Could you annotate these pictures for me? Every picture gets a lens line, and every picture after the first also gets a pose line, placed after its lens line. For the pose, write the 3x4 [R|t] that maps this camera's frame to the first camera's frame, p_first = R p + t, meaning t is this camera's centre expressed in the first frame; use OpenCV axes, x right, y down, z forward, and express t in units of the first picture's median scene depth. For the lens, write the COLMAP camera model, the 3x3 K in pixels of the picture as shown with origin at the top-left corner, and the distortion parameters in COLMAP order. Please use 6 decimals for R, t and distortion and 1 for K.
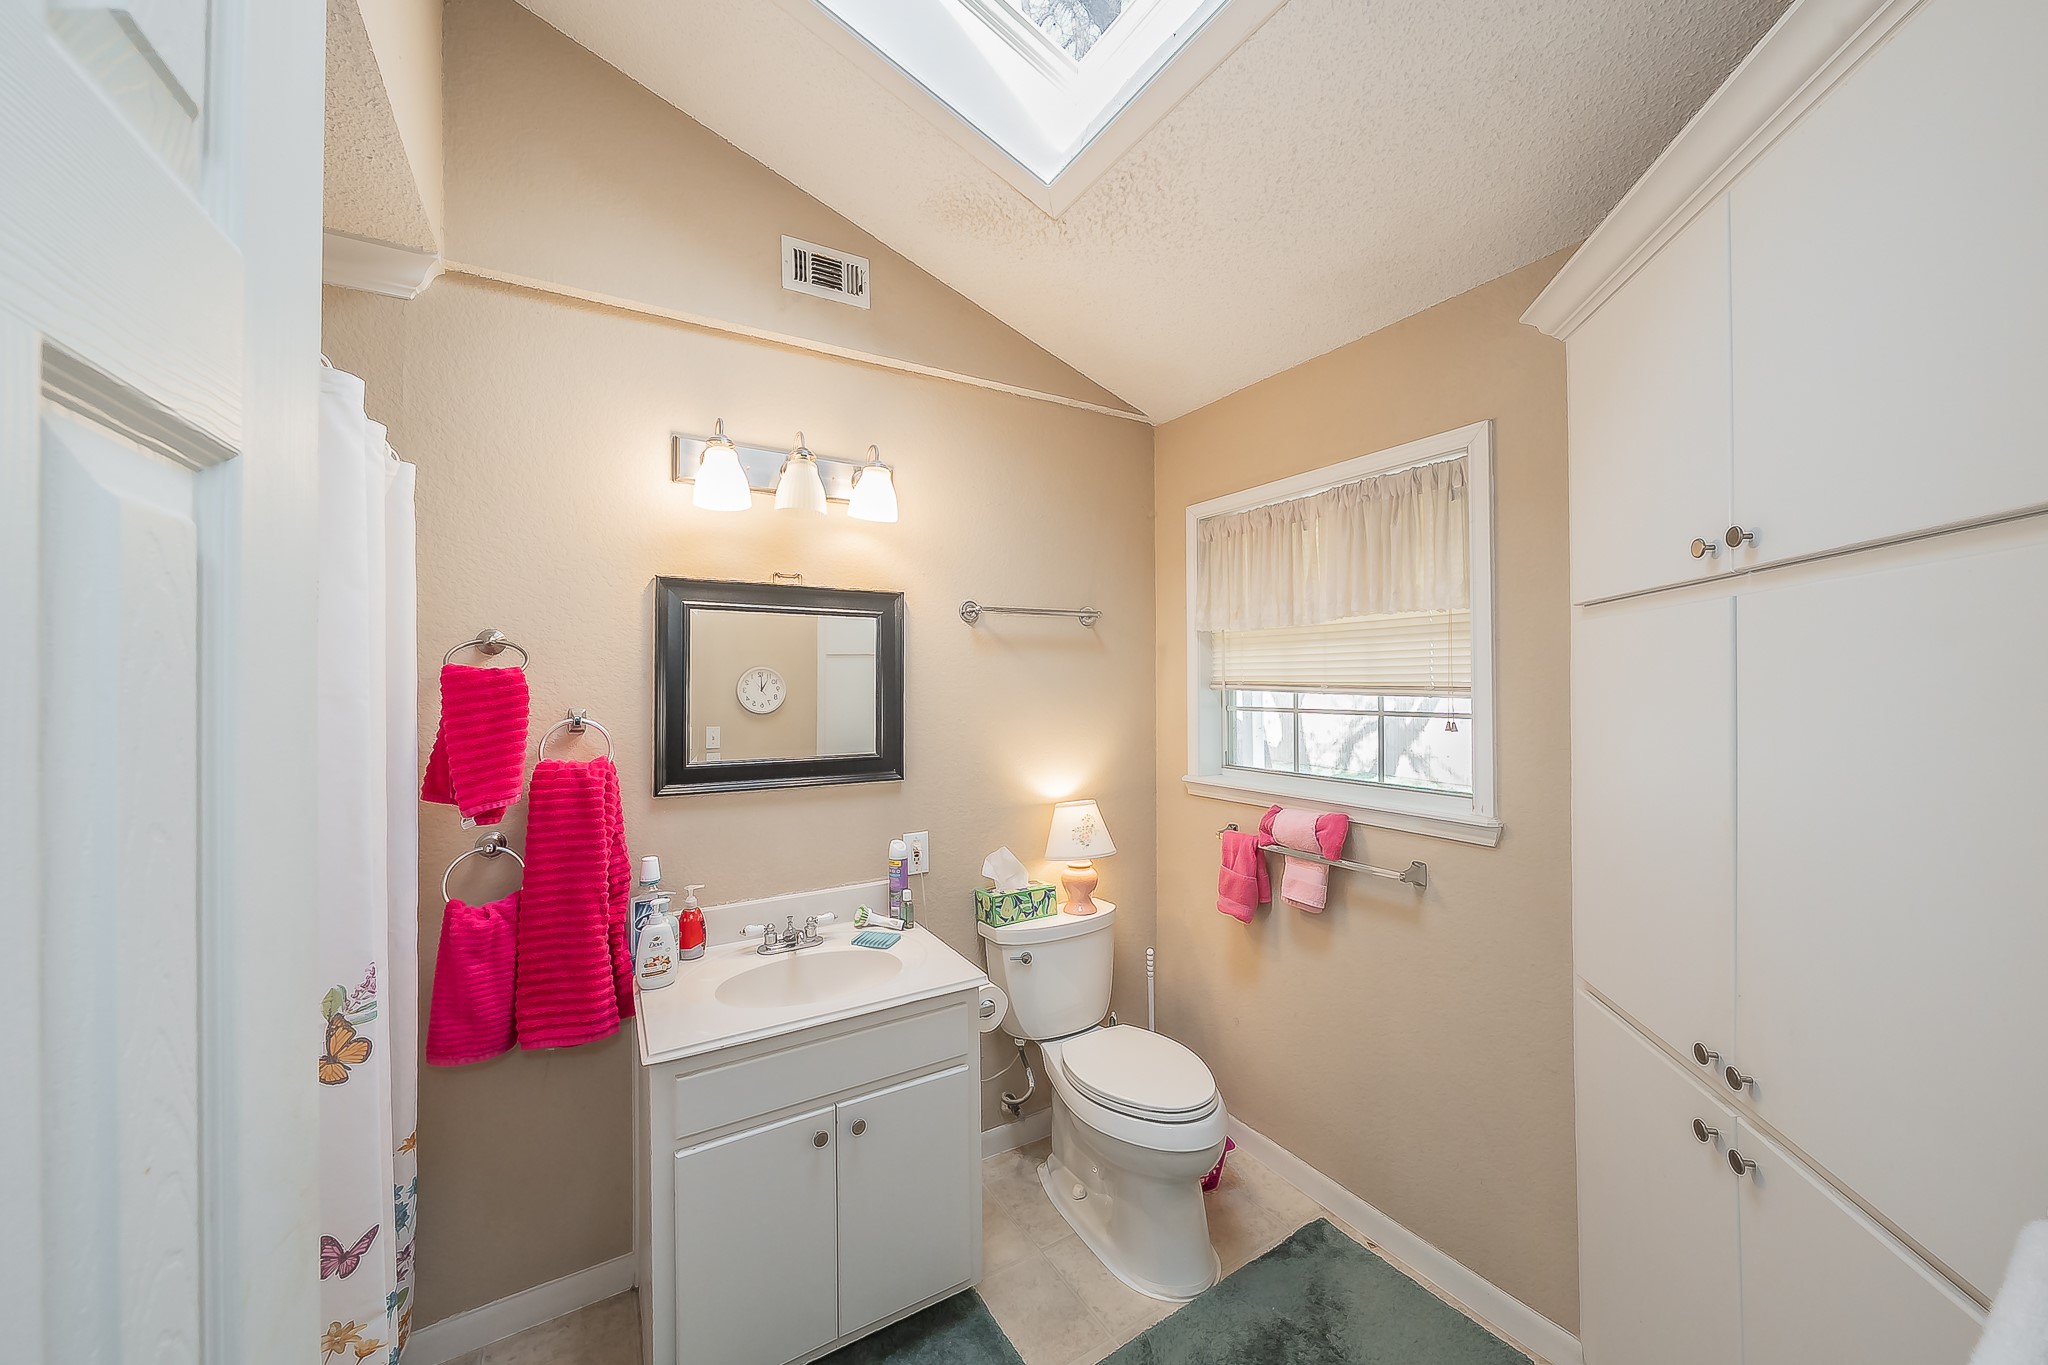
lens RADIAL K [[700.6, 0, 1021.5], [0, 700.6, 680.2], [0, 0, 1]] dist [-0.005069, 0.000265]
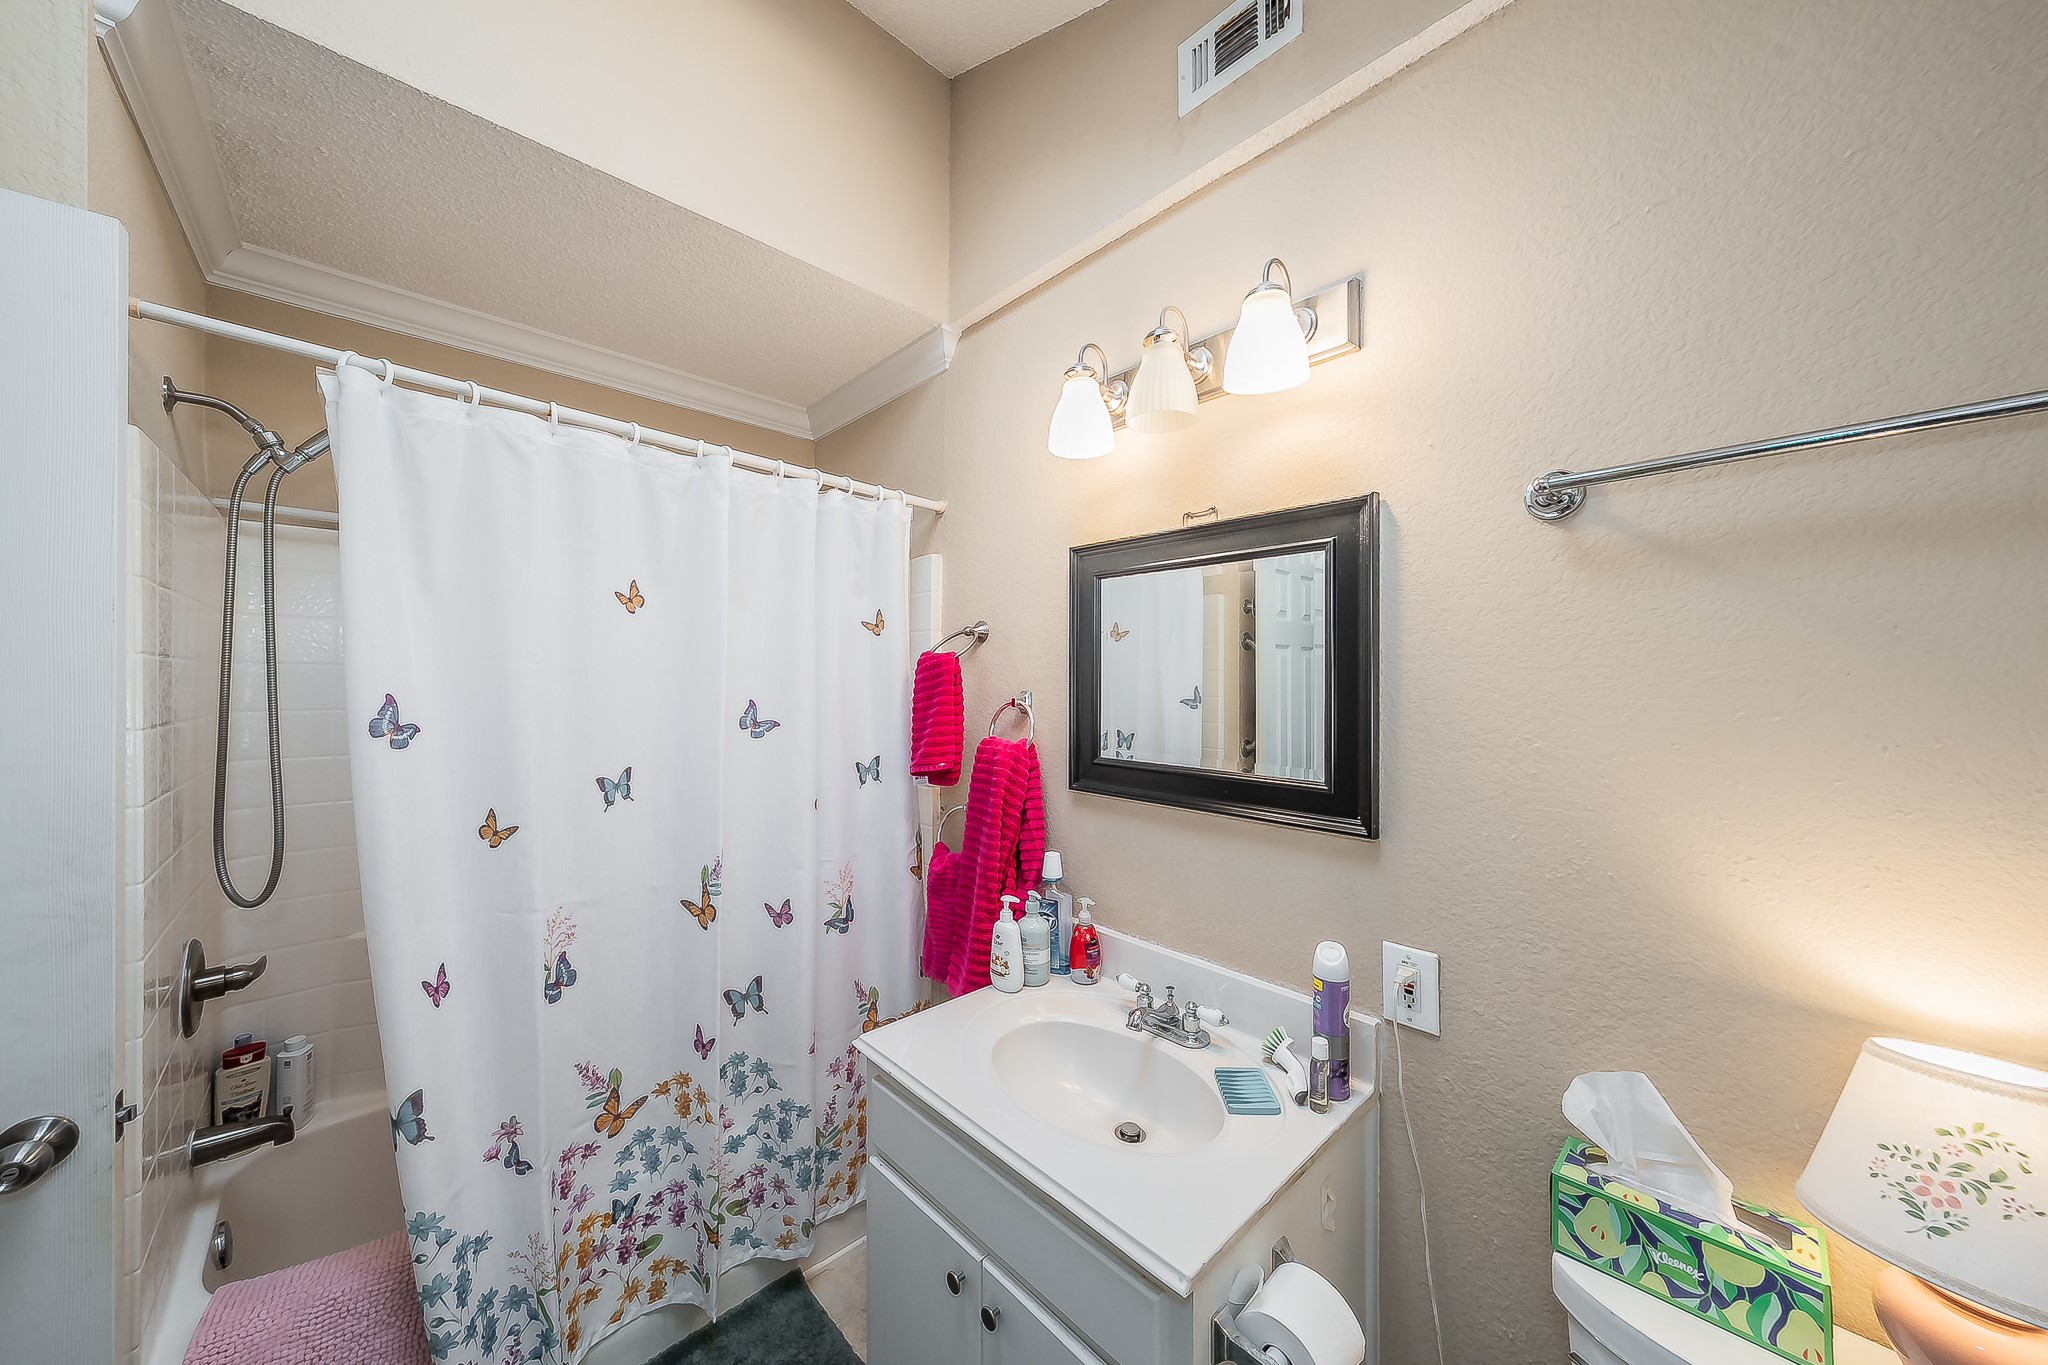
lens RADIAL K [[700.6, 0, 1025.1], [0, 700.6, 677.4], [0, 0, 1]] dist [-0.005069, 0.000265]
pose [[0.221550, -0.000509, -0.975149, 0.322830], [0.001006, 0.999999, -0.000293, 0.018314], [0.975149, -0.000916, 0.221550, 0.668353]]
